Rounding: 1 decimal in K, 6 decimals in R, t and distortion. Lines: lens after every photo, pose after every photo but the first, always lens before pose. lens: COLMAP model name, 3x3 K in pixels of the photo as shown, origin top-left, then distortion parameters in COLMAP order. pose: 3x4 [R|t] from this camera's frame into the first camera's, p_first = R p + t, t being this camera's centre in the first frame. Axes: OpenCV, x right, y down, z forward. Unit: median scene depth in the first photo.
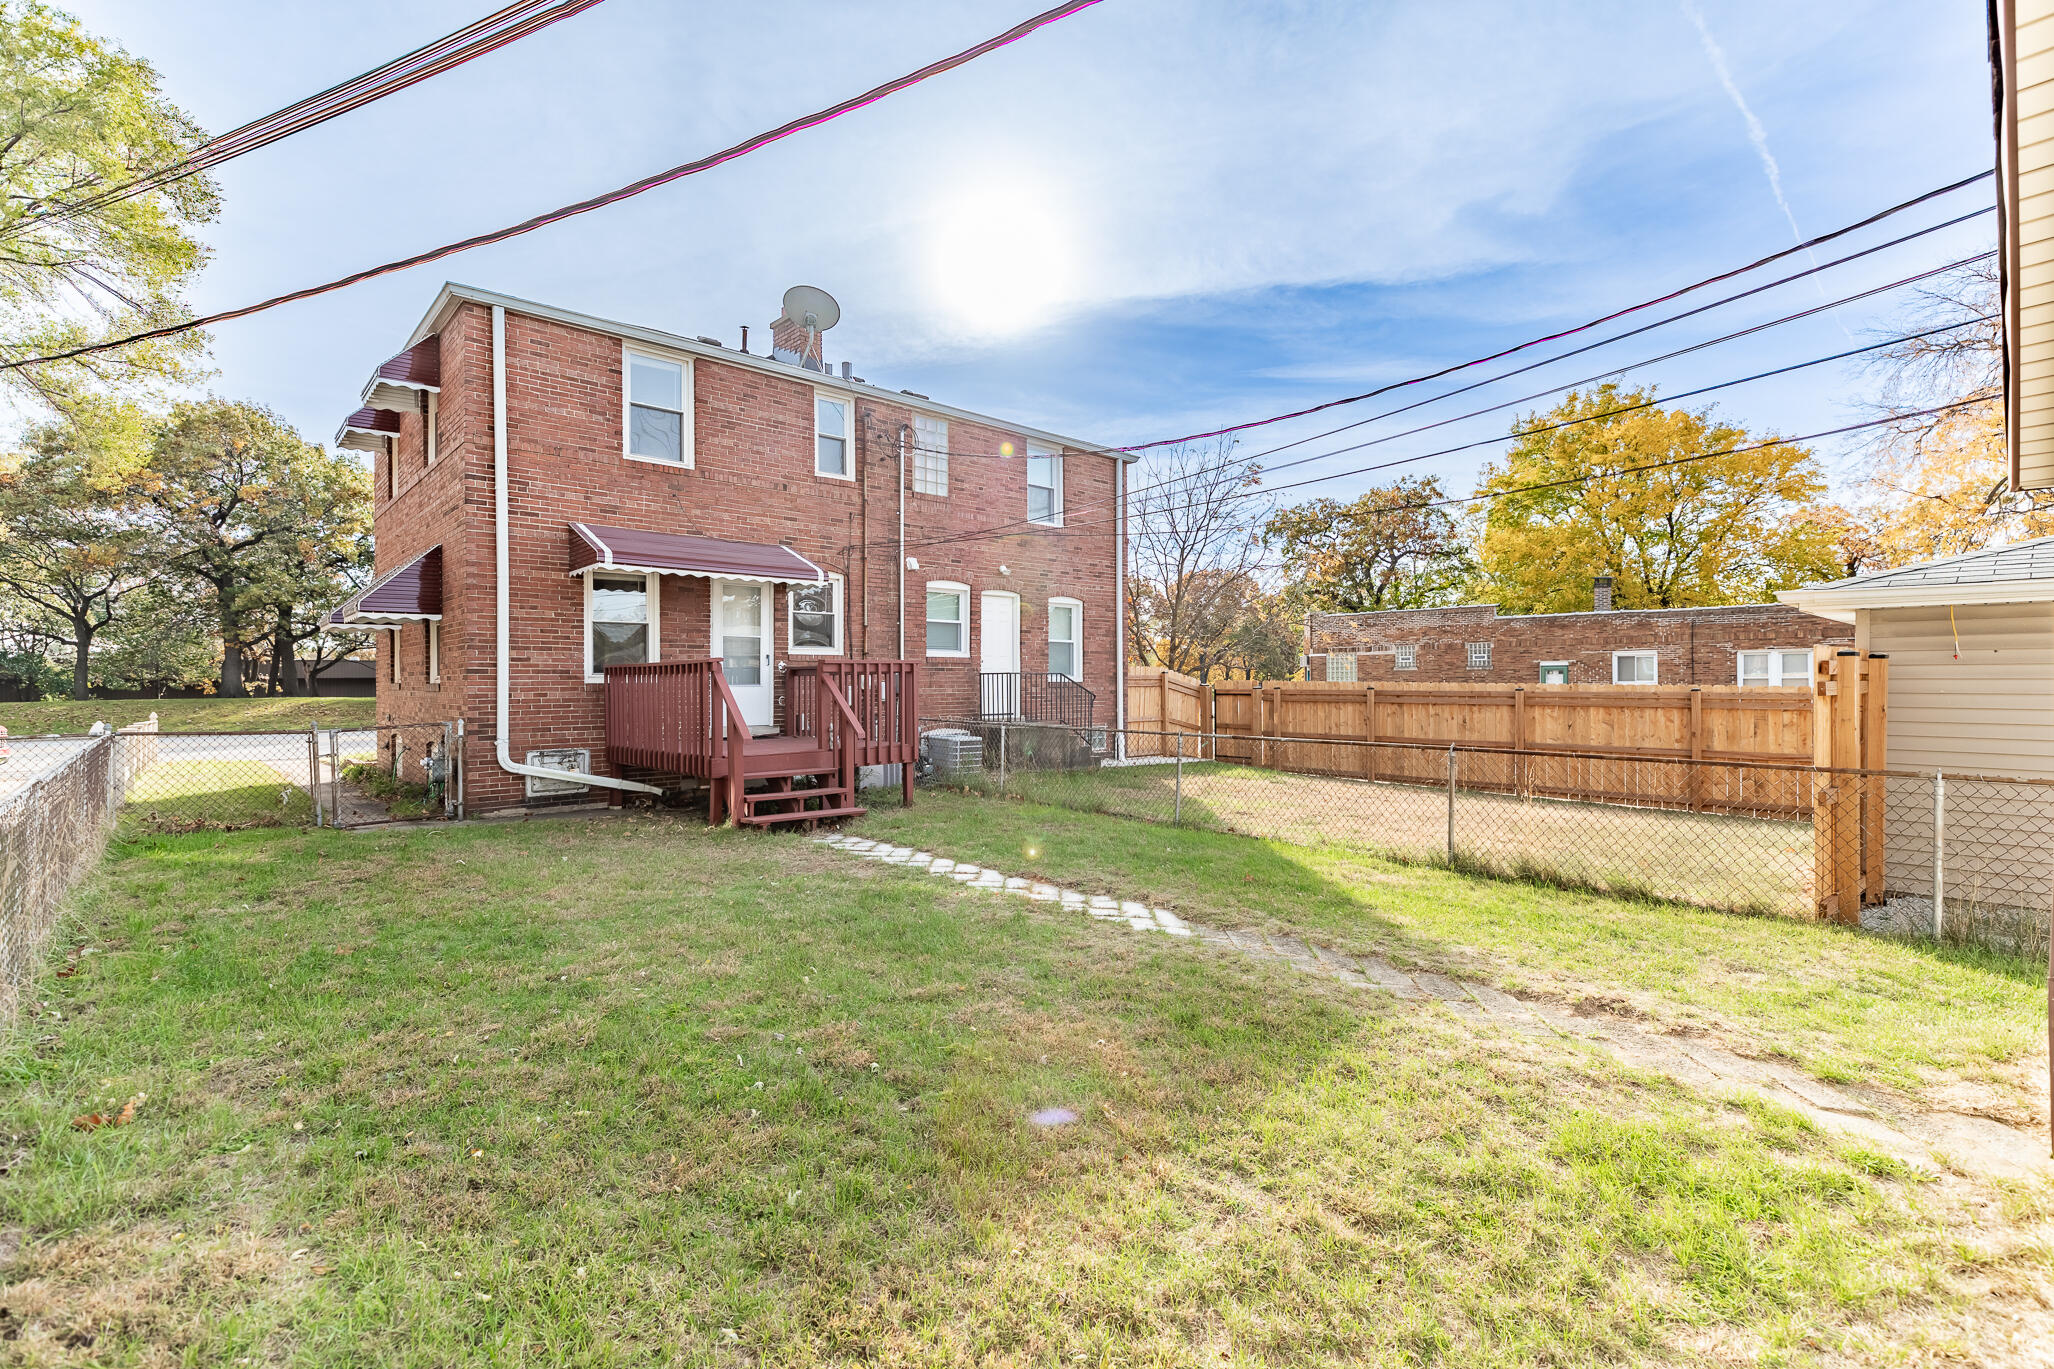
lens RADIAL K [[917.2, 0, 1023.9], [0, 917.2, 682.5], [0, 0, 1]] dist [0.006553, -0.000599]
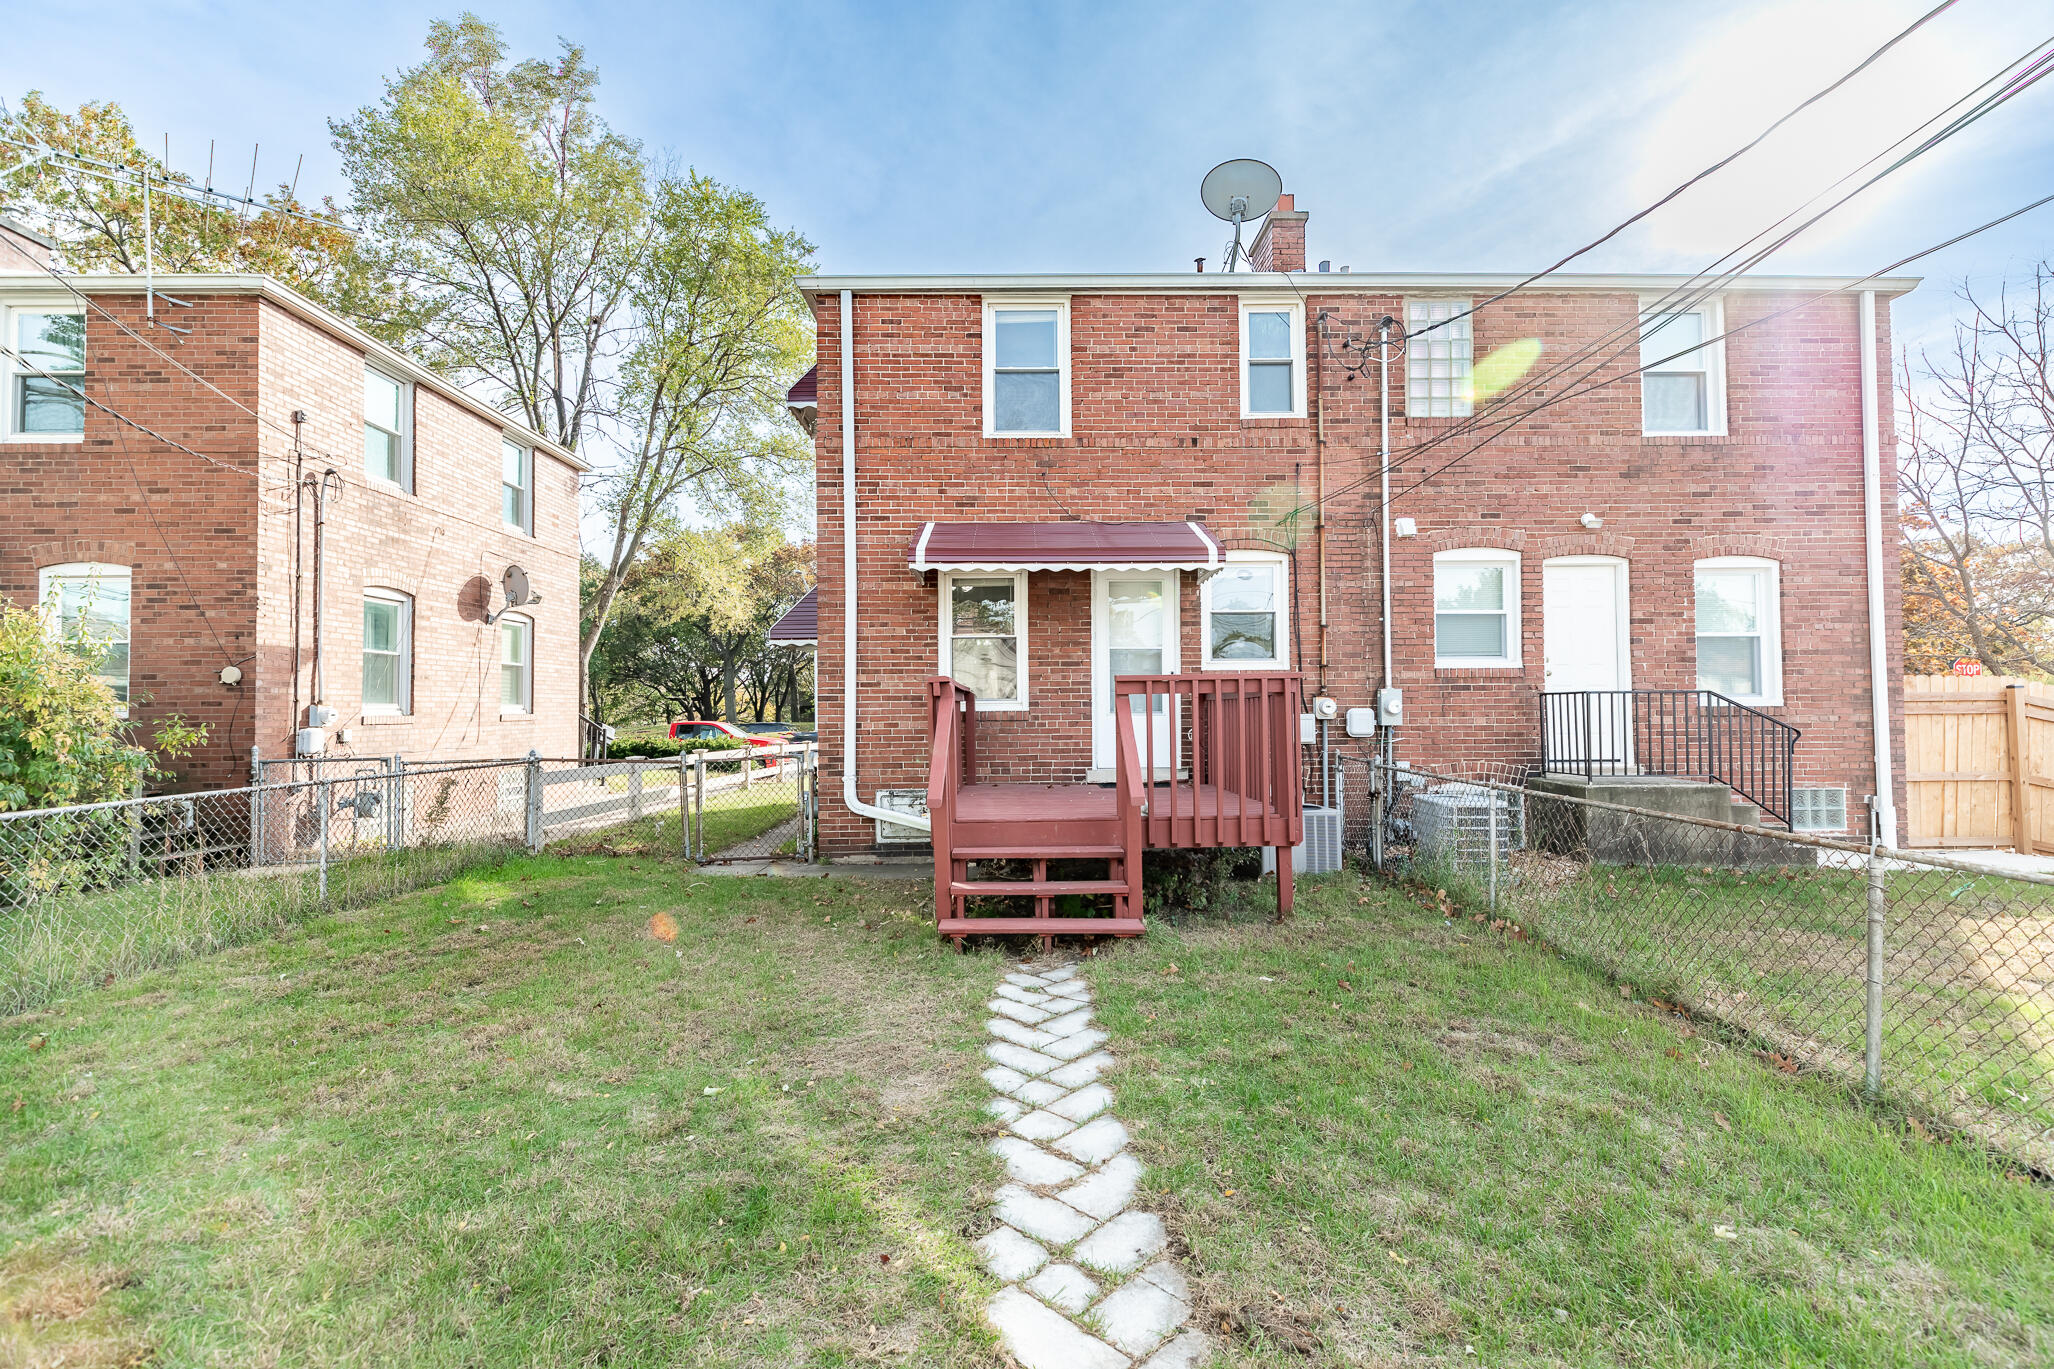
lens RADIAL K [[917.2, 0, 1035.1], [0, 917.2, 684.5], [0, 0, 1]] dist [0.006553, -0.000599]
pose [[0.750963, -0.019115, -0.660068, 0.121215], [0.004201, 0.999699, -0.024172, -0.002977], [0.660331, 0.015379, 0.750817, 0.369808]]
